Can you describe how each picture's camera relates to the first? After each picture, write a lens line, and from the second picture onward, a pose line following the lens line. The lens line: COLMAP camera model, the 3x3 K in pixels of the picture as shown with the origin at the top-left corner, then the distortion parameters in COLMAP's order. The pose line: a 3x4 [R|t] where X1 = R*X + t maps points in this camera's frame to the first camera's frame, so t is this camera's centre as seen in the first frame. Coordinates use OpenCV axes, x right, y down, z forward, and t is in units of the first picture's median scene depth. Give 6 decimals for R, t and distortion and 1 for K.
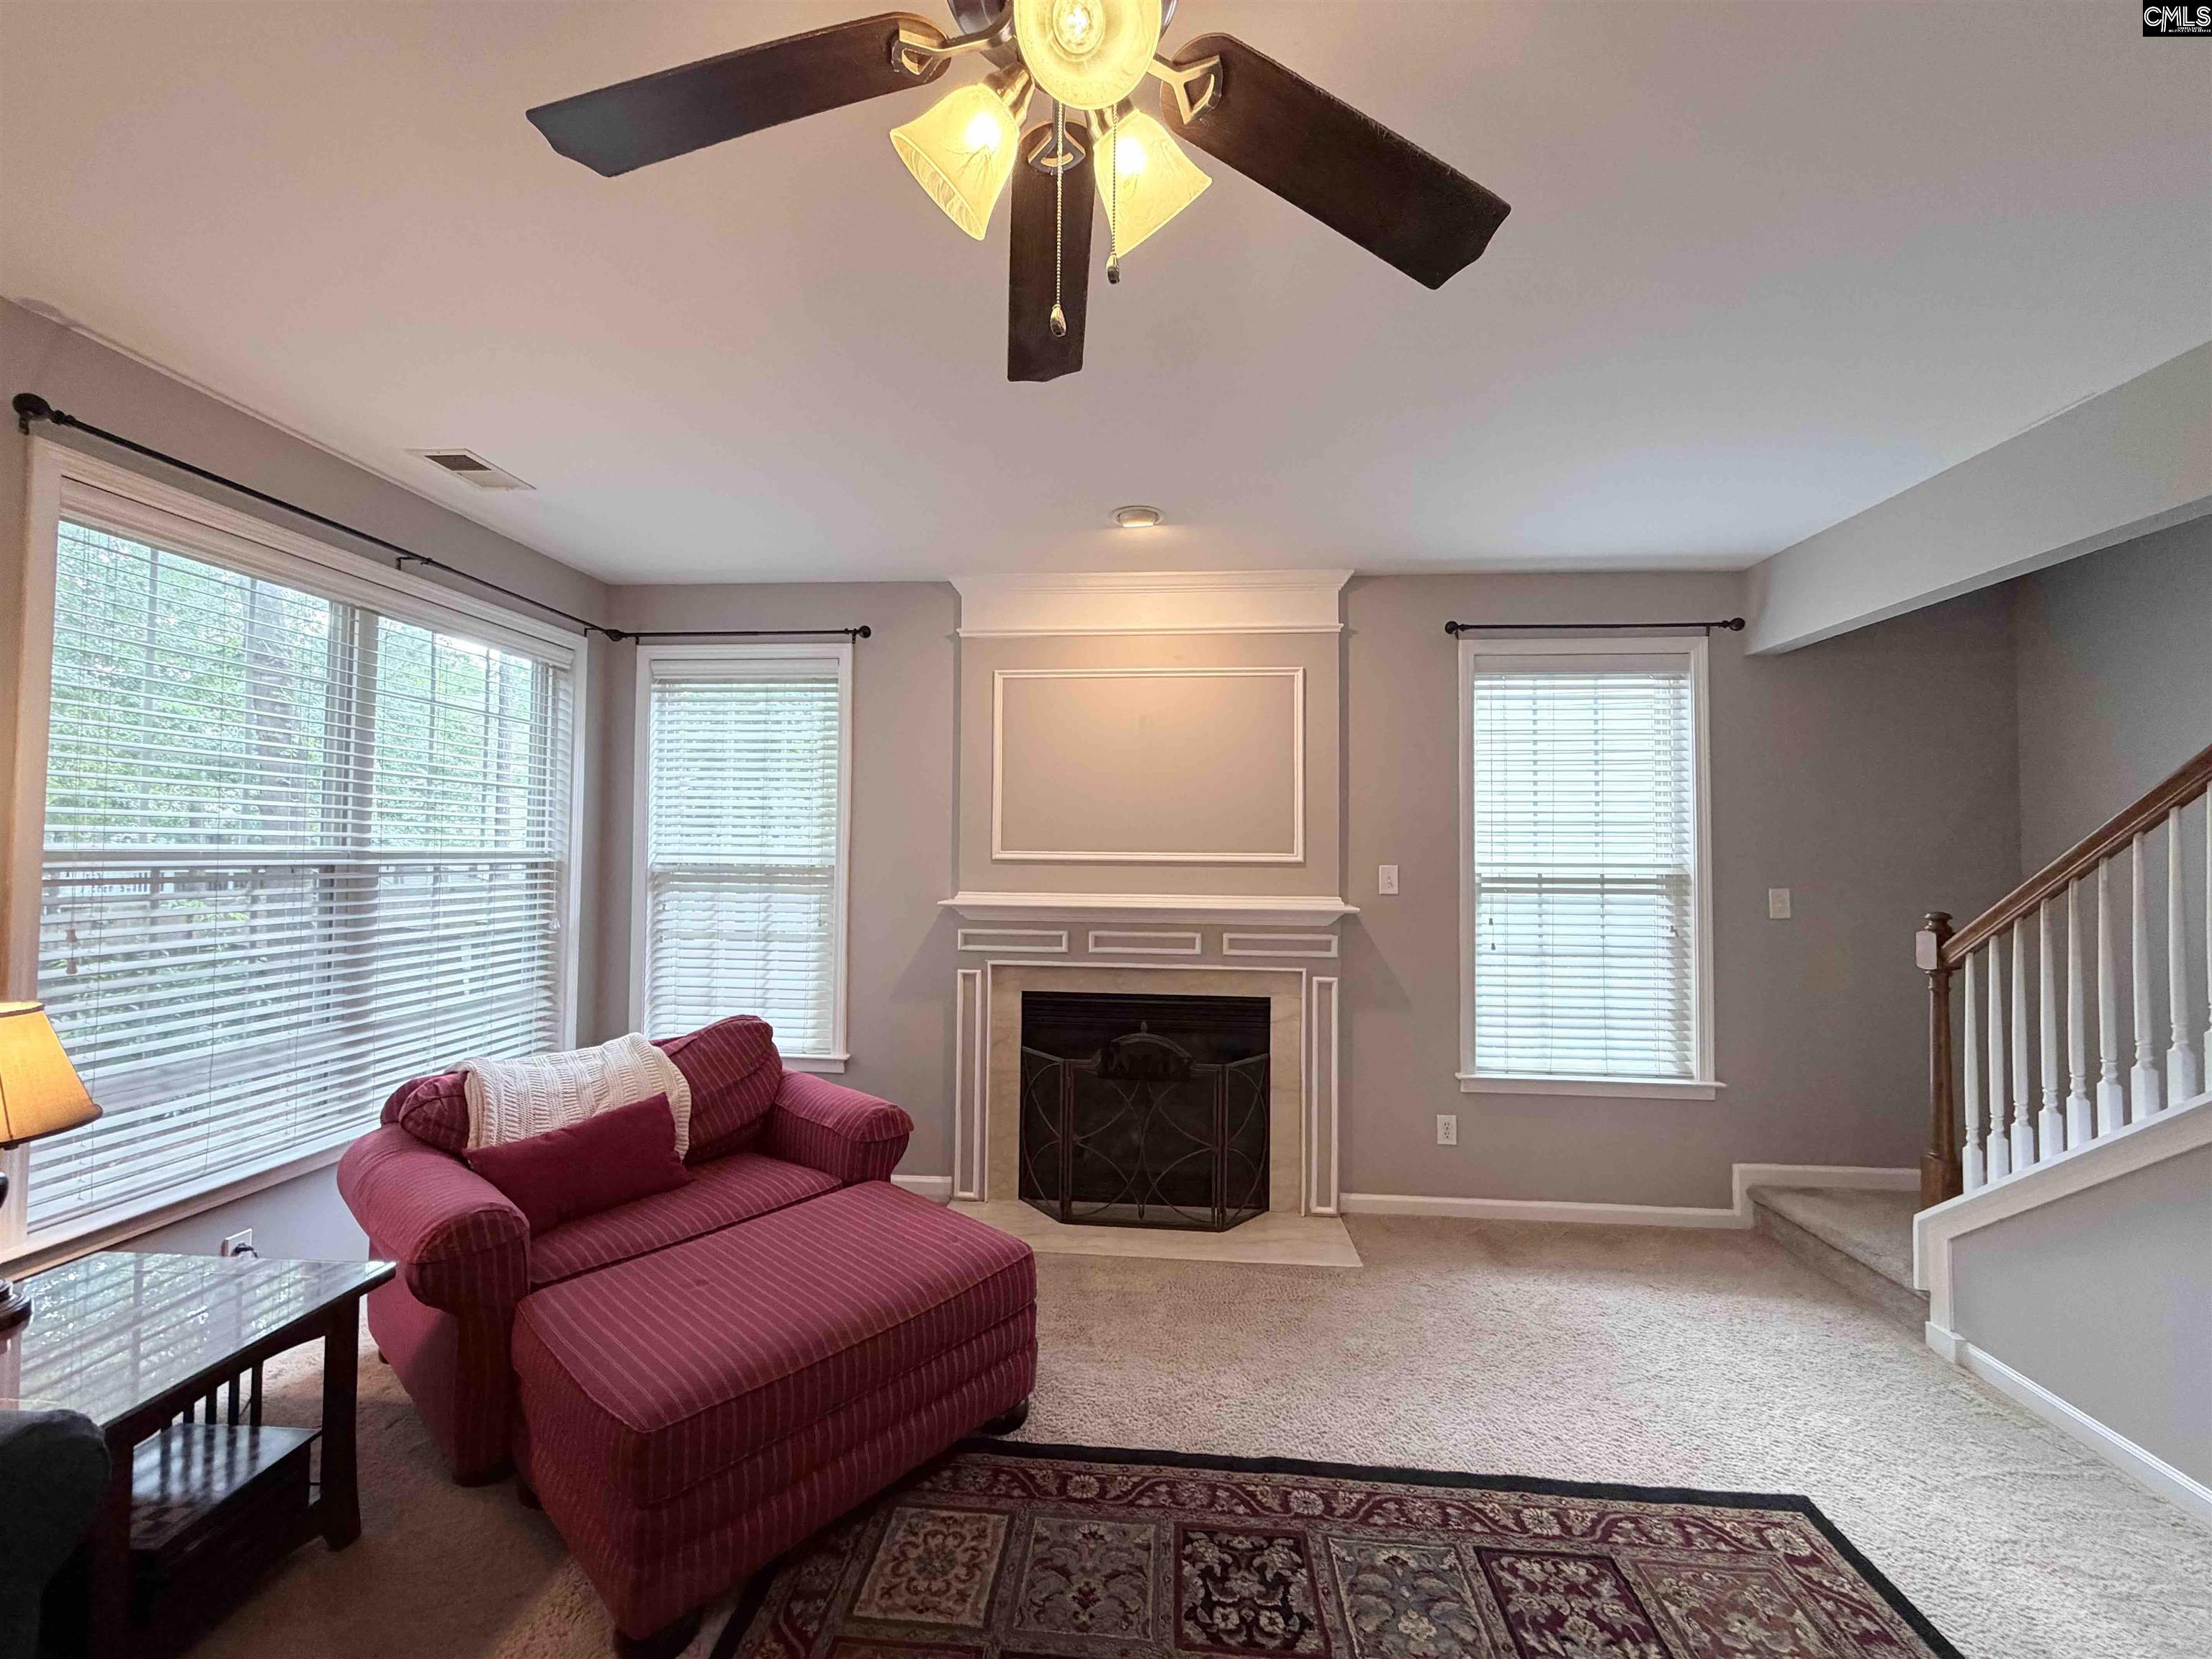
lens RADIAL K [[884.3, 0, 1099.9], [0, 884.3, 831.1], [0, 0, 1]] dist [0.000751, -0.000117]
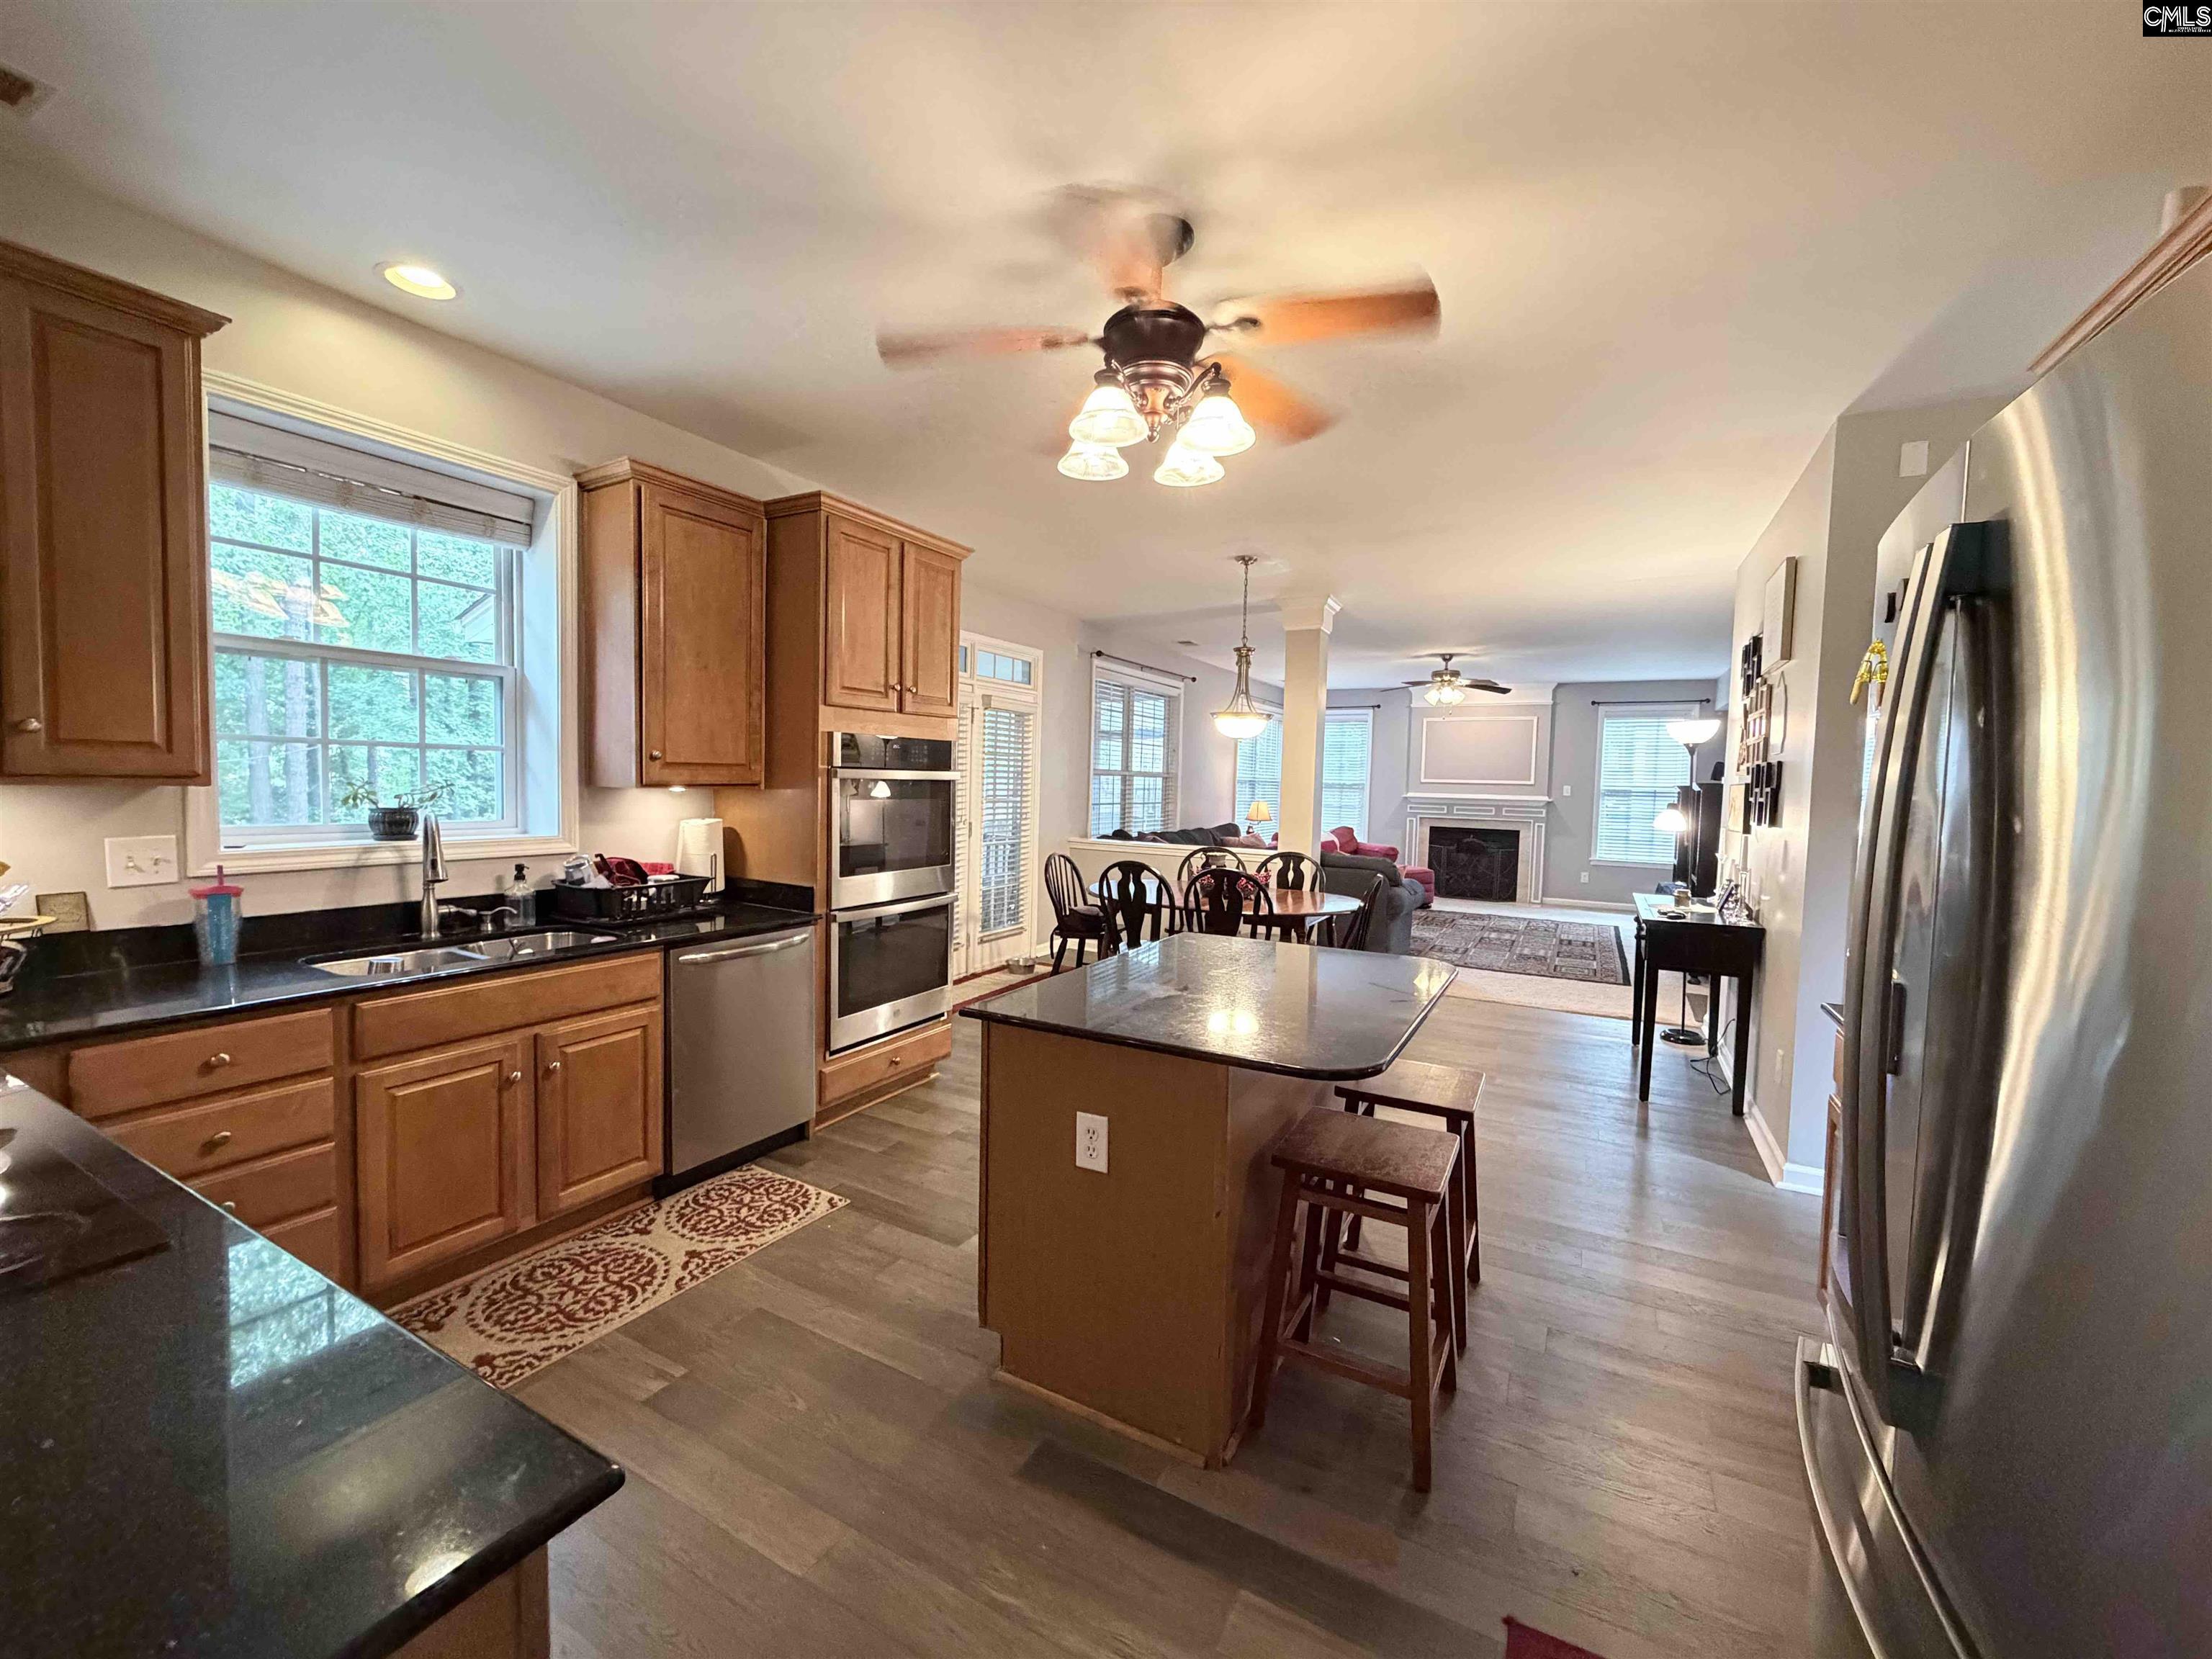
lens RADIAL K [[884.3, 0, 1103.7], [0, 884.3, 830.5], [0, 0, 1]] dist [0.000751, -0.000117]
pose [[0.912080, 0.036005, -0.408427, 0.152735], [-0.005036, 0.997045, 0.076650, -0.033885], [0.409980, -0.067854, 0.909567, -2.585676]]
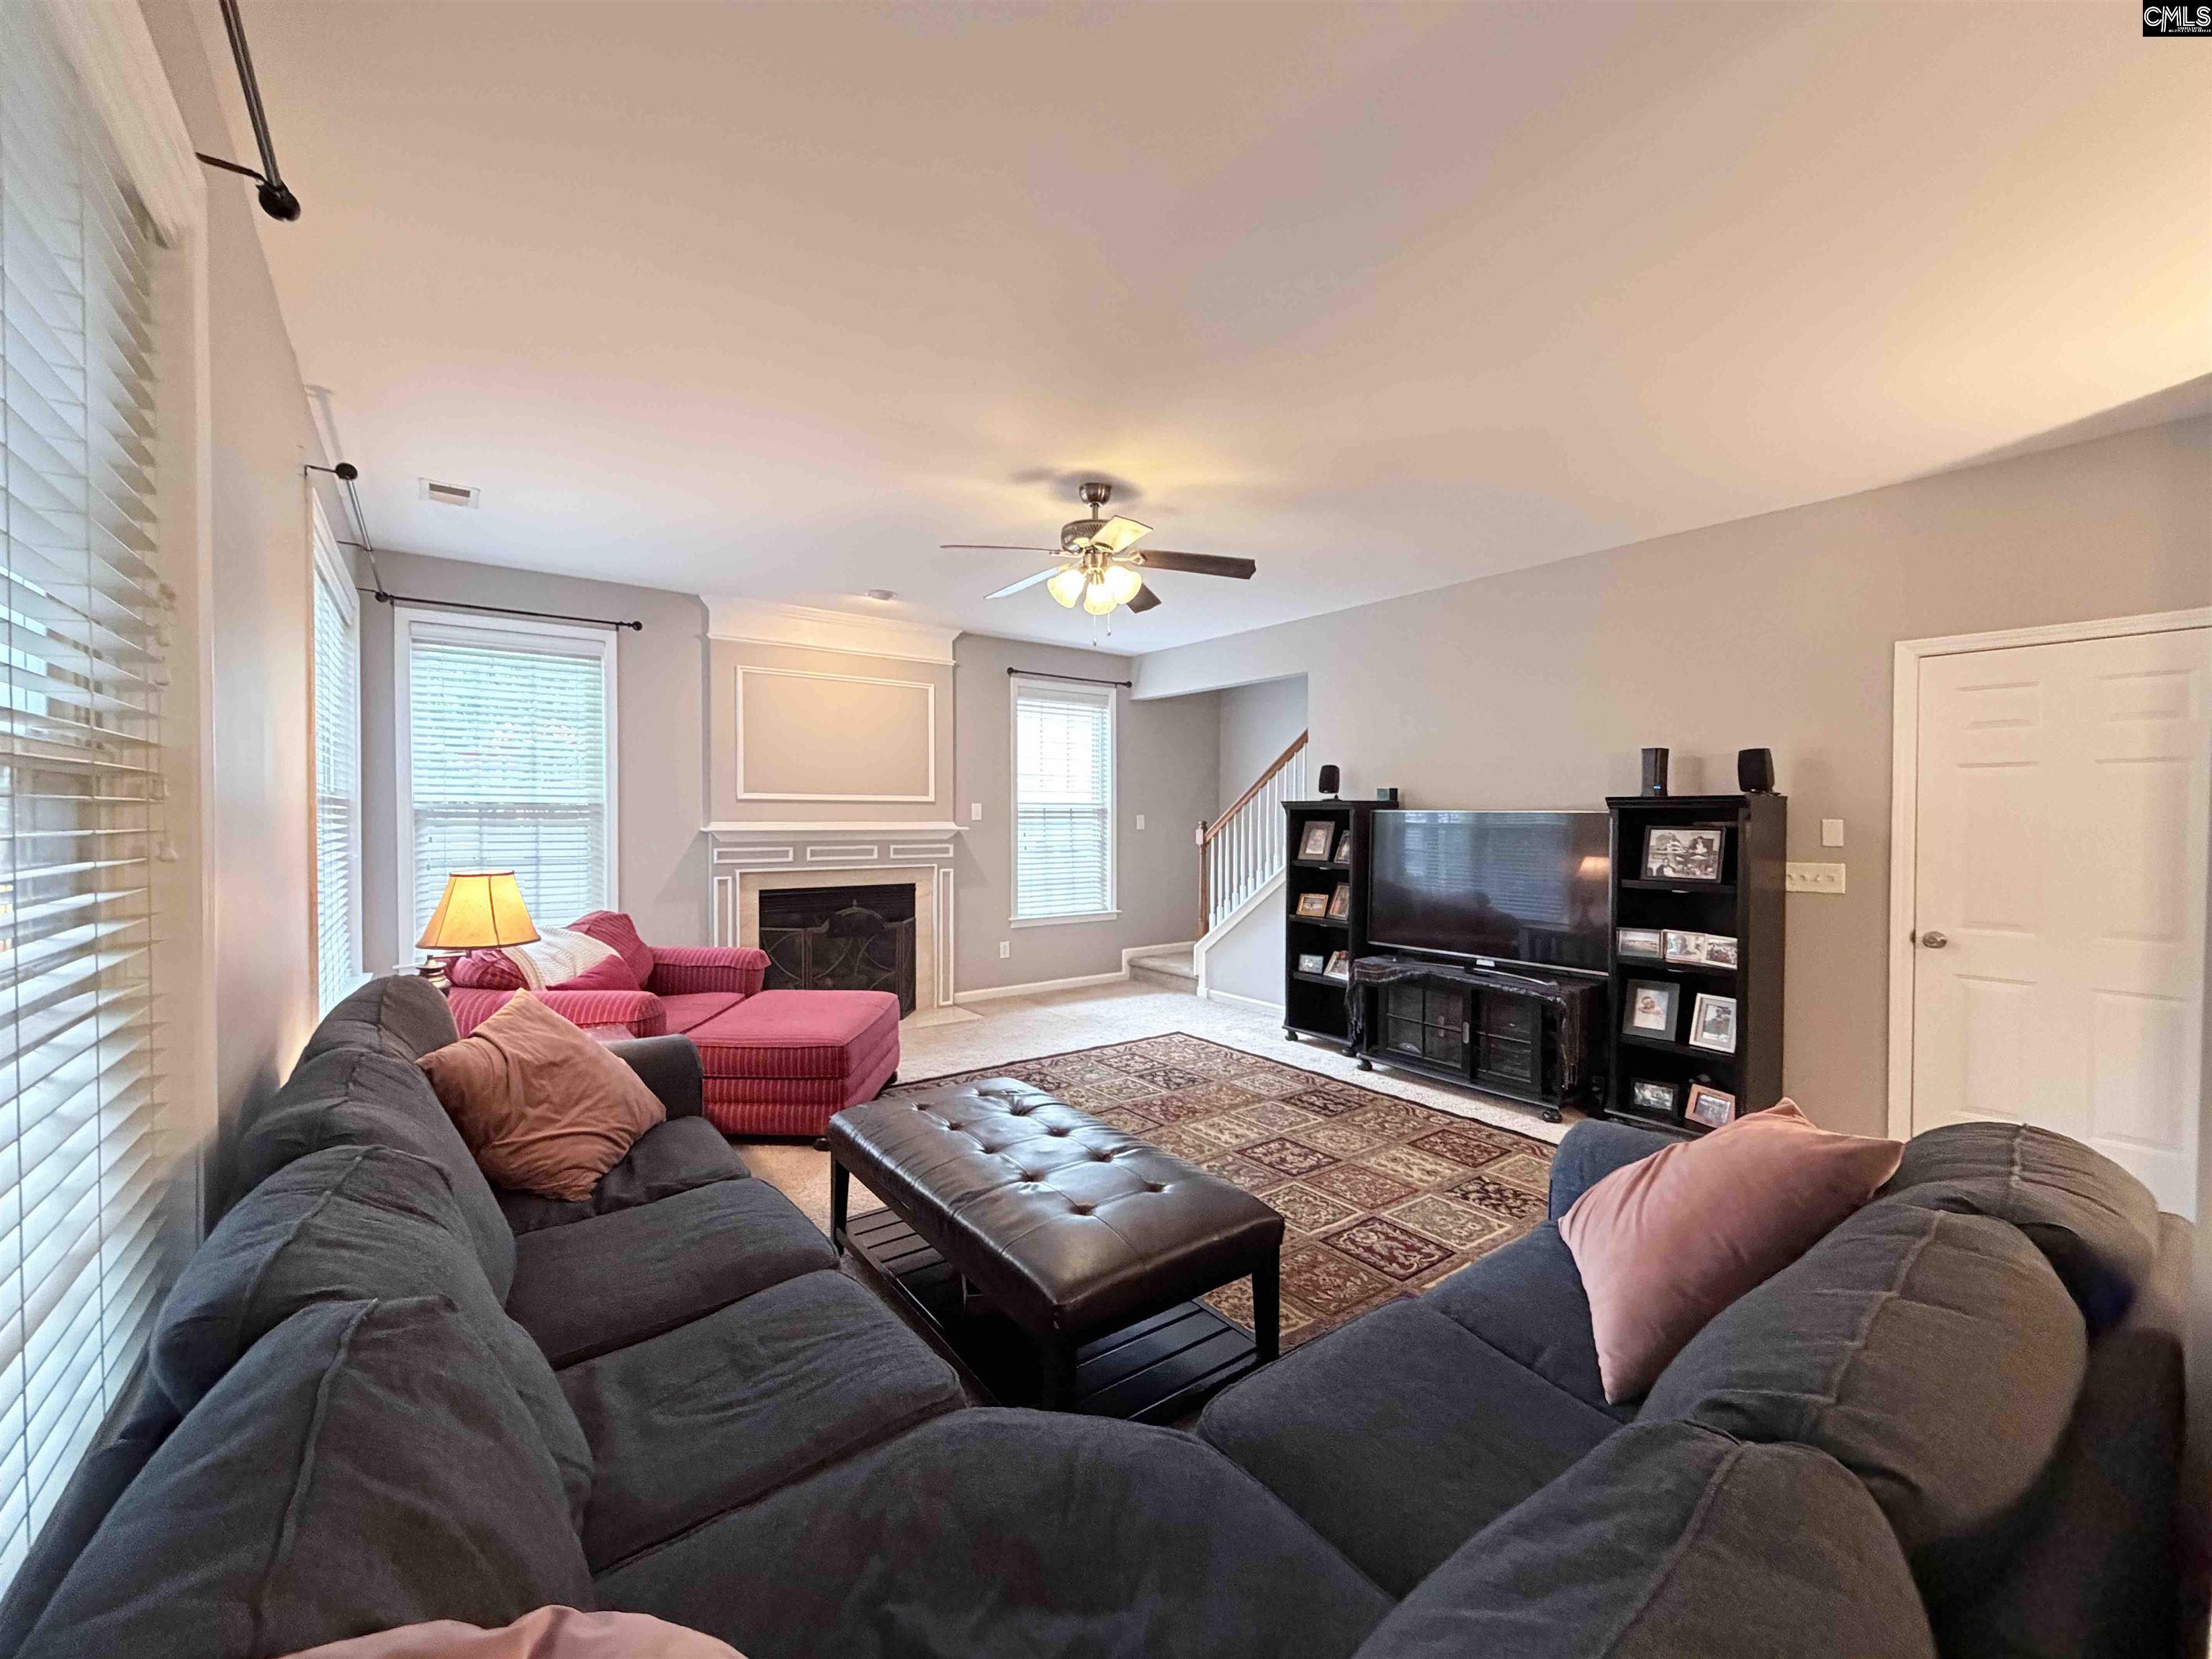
lens RADIAL K [[884.3, 0, 1101.6], [0, 884.3, 828.3], [0, 0, 1]] dist [0.000751, -0.000117]
pose [[0.750533, -0.016733, 0.660621, -0.737430], [-0.014728, 0.999008, 0.042037, 0.012131], [-0.660669, -0.041280, 0.749542, -0.541468]]
